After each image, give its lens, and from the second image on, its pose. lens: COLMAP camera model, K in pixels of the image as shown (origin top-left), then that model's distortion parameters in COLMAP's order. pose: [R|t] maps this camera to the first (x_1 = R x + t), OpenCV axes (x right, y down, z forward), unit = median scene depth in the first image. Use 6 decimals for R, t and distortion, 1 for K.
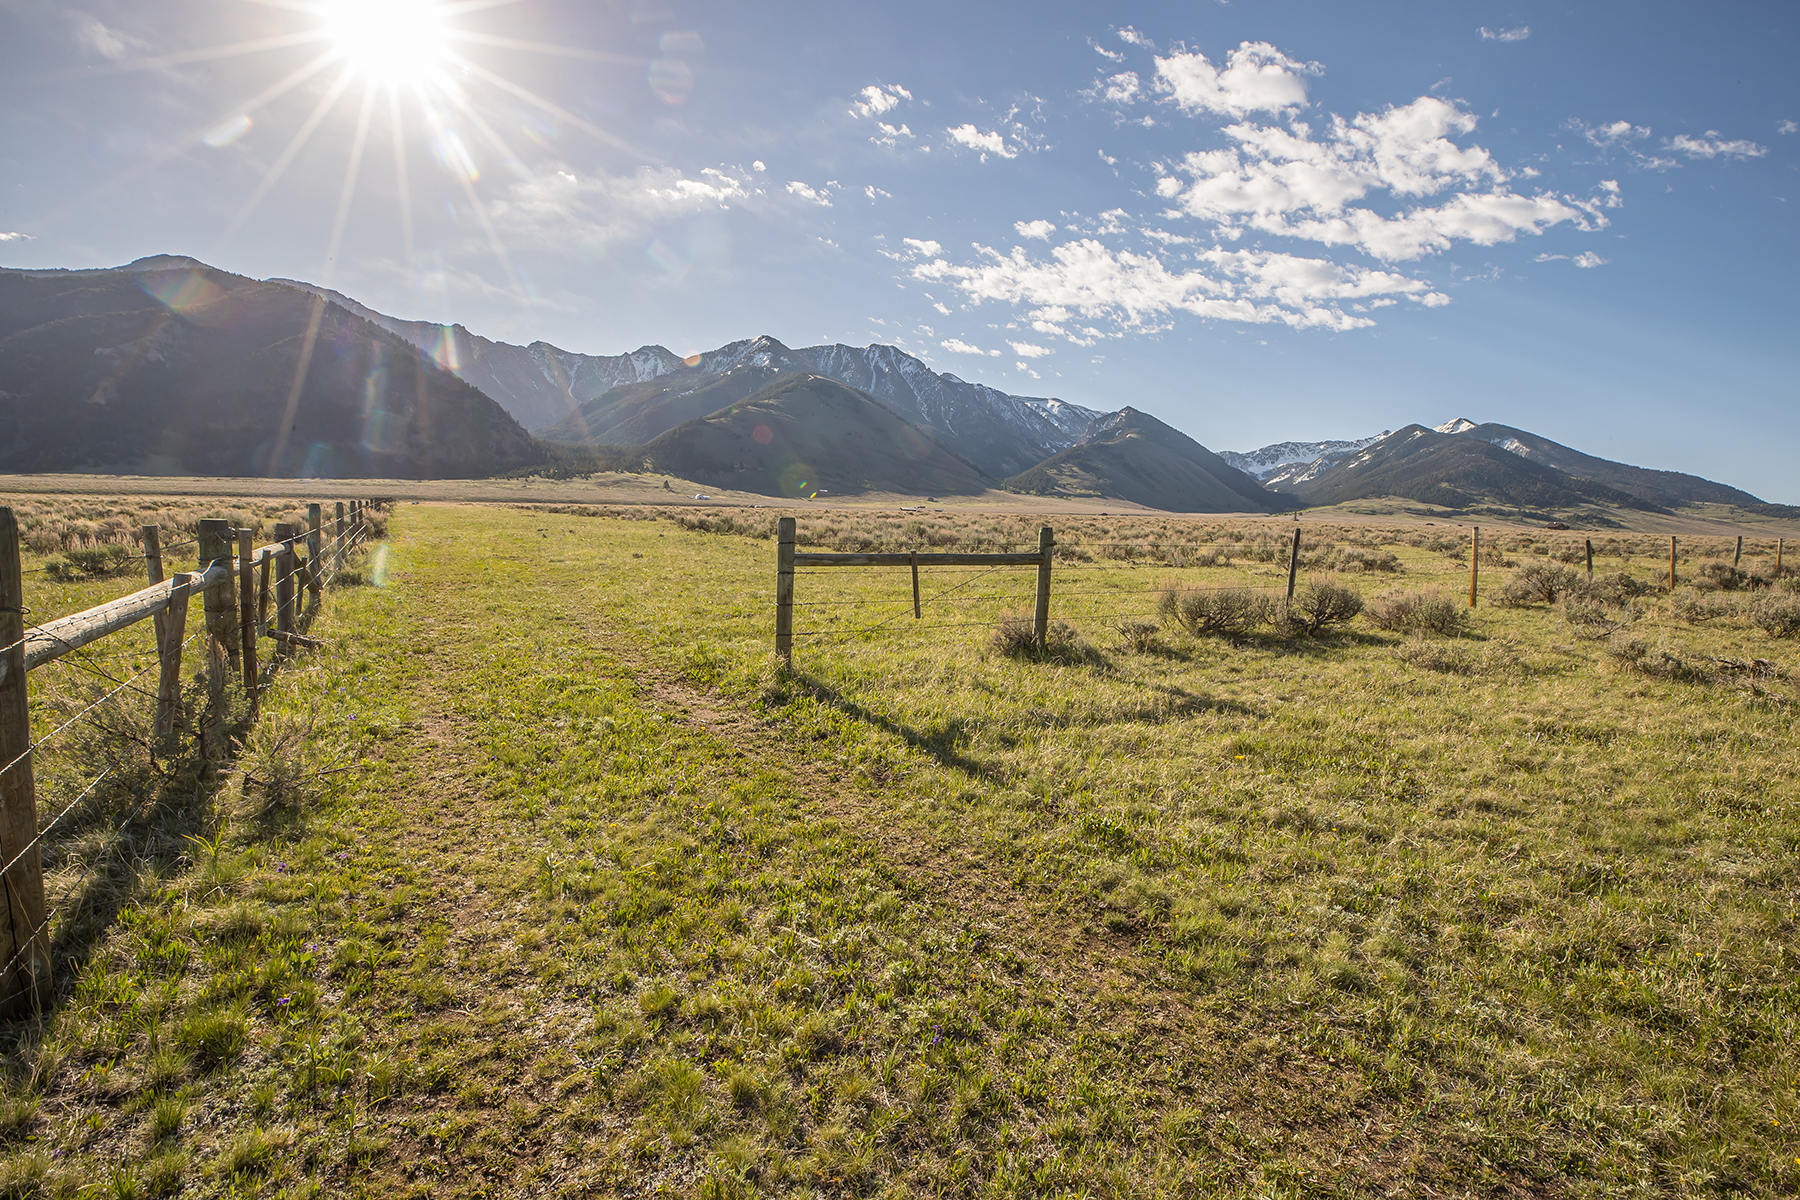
lens RADIAL K [[823.5, 0, 902.6], [0, 823.5, 588.9], [0, 0, 1]] dist [-0.044400, 0.012536]
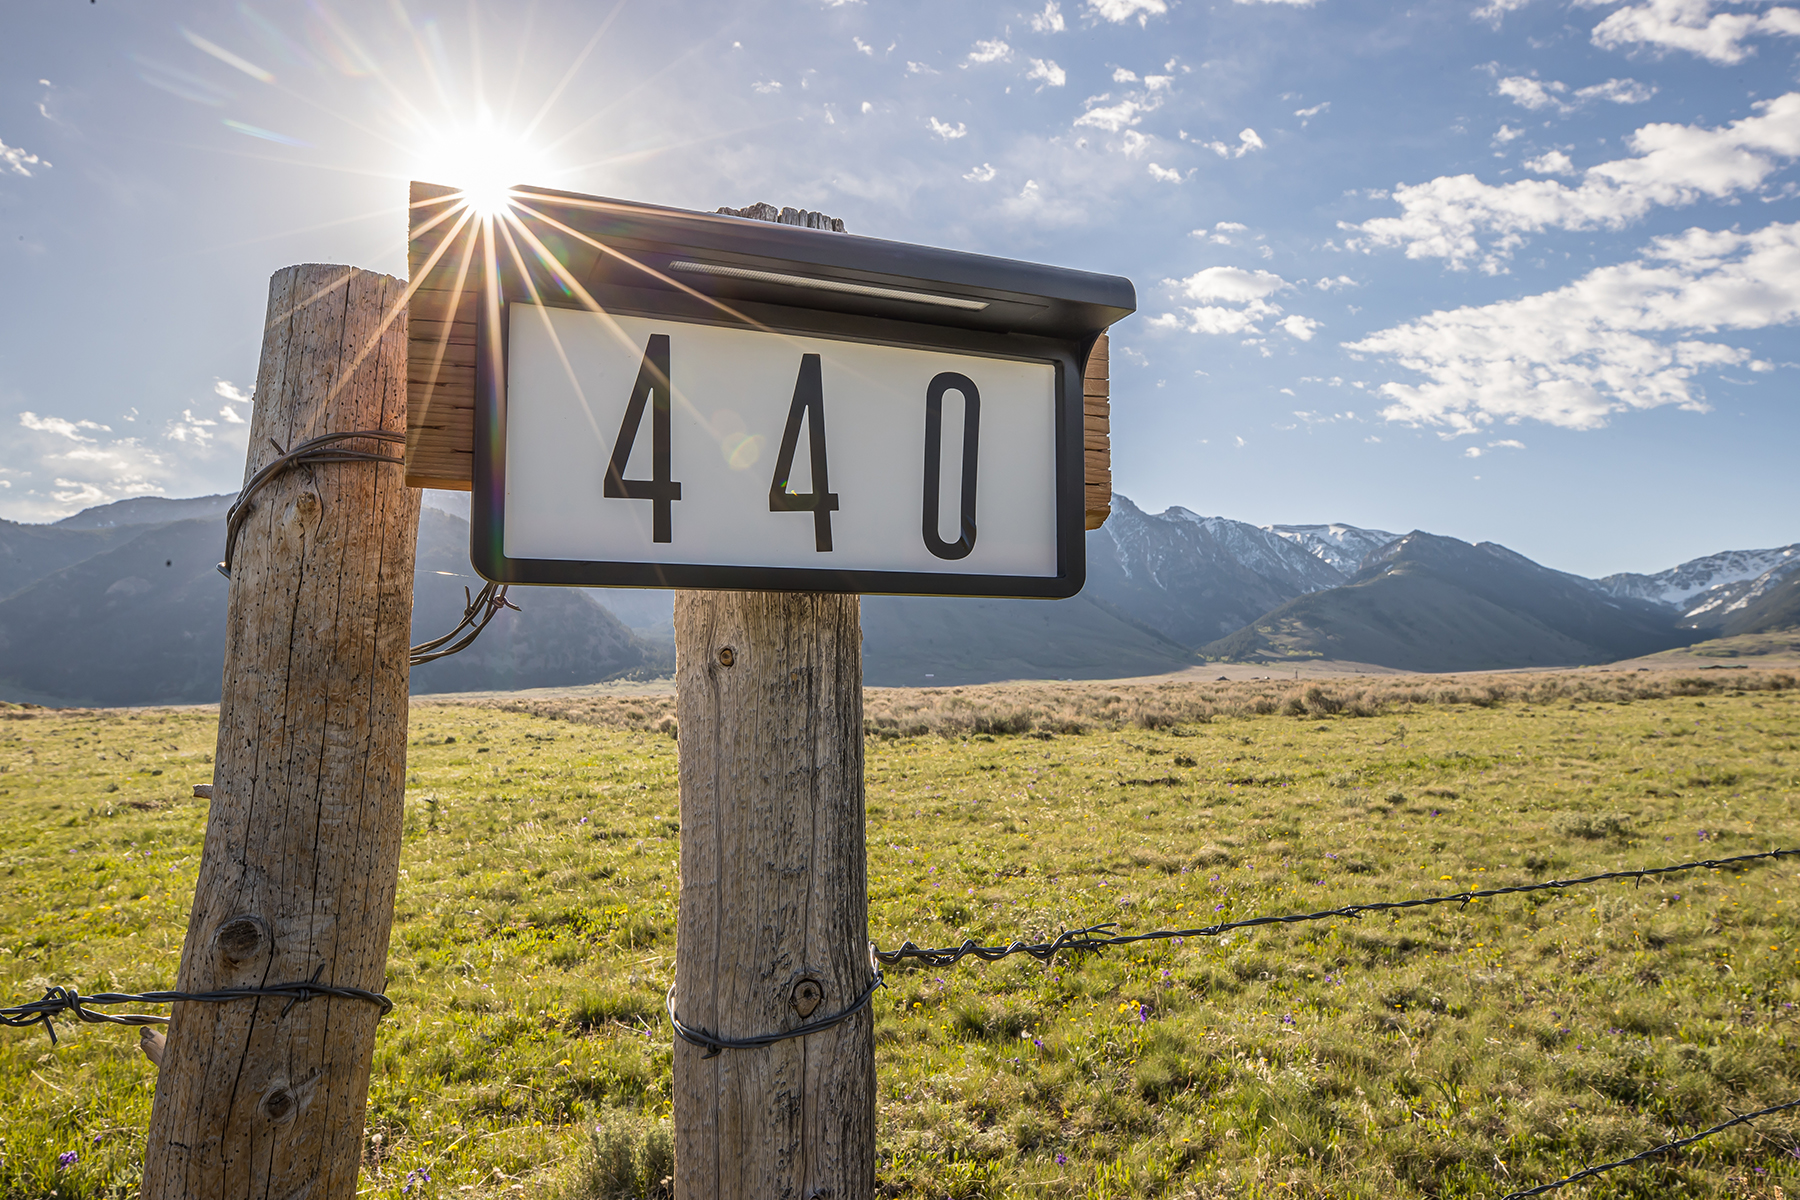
lens RADIAL K [[1164.3, 0, 908.6], [0, 1164.3, 592.4], [0, 0, 1]] dist [0.006026, 0.006561]
pose [[0.968468, -0.079313, -0.236176, 0.101015], [0.034542, 0.981563, -0.187989, 0.016425], [0.246731, 0.173904, 0.953353, -0.127236]]
